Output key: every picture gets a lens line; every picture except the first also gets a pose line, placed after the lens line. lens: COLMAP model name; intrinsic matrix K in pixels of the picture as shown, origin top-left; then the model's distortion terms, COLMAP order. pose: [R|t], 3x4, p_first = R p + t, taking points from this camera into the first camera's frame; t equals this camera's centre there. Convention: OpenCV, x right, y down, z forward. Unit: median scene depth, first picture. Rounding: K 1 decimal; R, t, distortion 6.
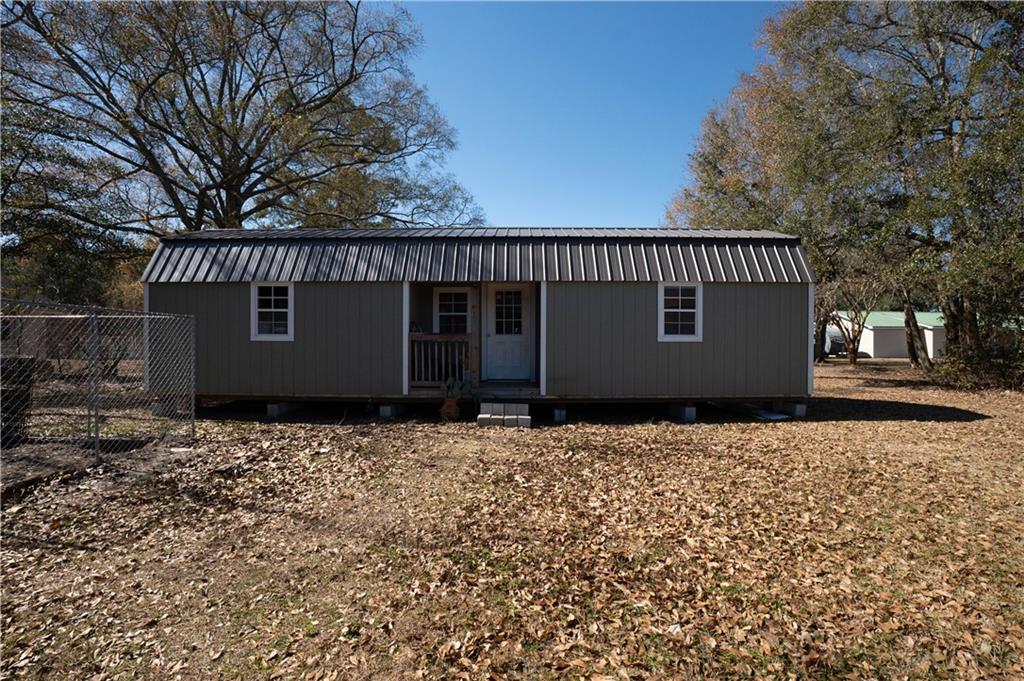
lens RADIAL K [[458.4, 0, 517.0], [0, 458.4, 338.3], [0, 0, 1]] dist [-0.042898, 0.005729]
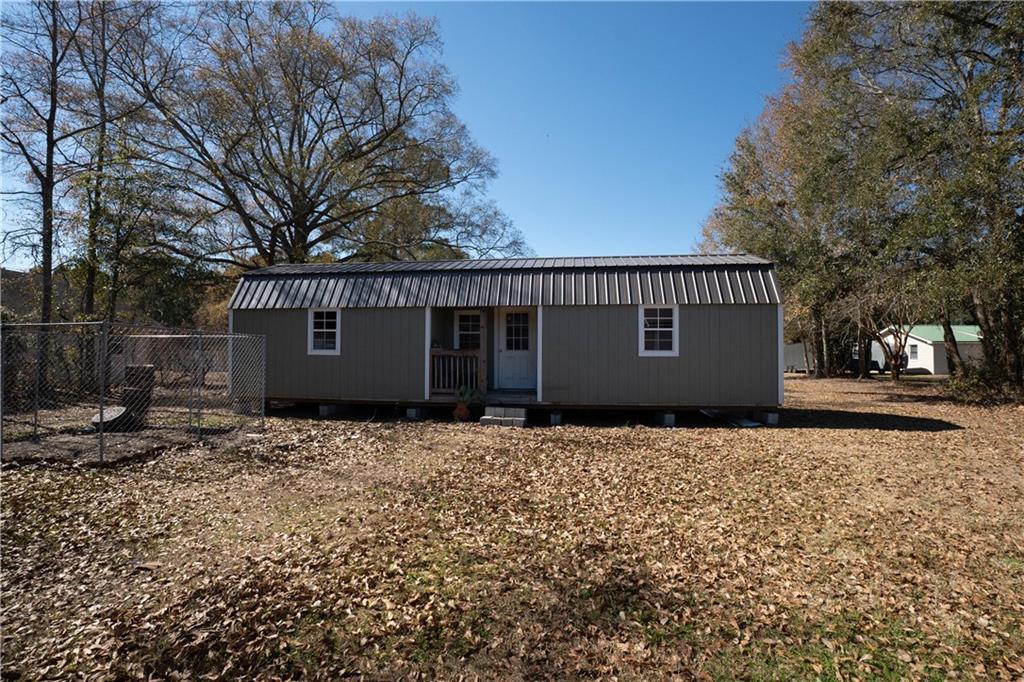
lens RADIAL K [[458.4, 0, 513.0], [0, 458.4, 338.1], [0, 0, 1]] dist [-0.042898, 0.005729]
pose [[0.991965, -0.002553, -0.126485, 0.135355], [-0.001715, 0.999433, -0.033629, 0.000553], [0.126500, 0.033576, 0.991398, -0.180153]]
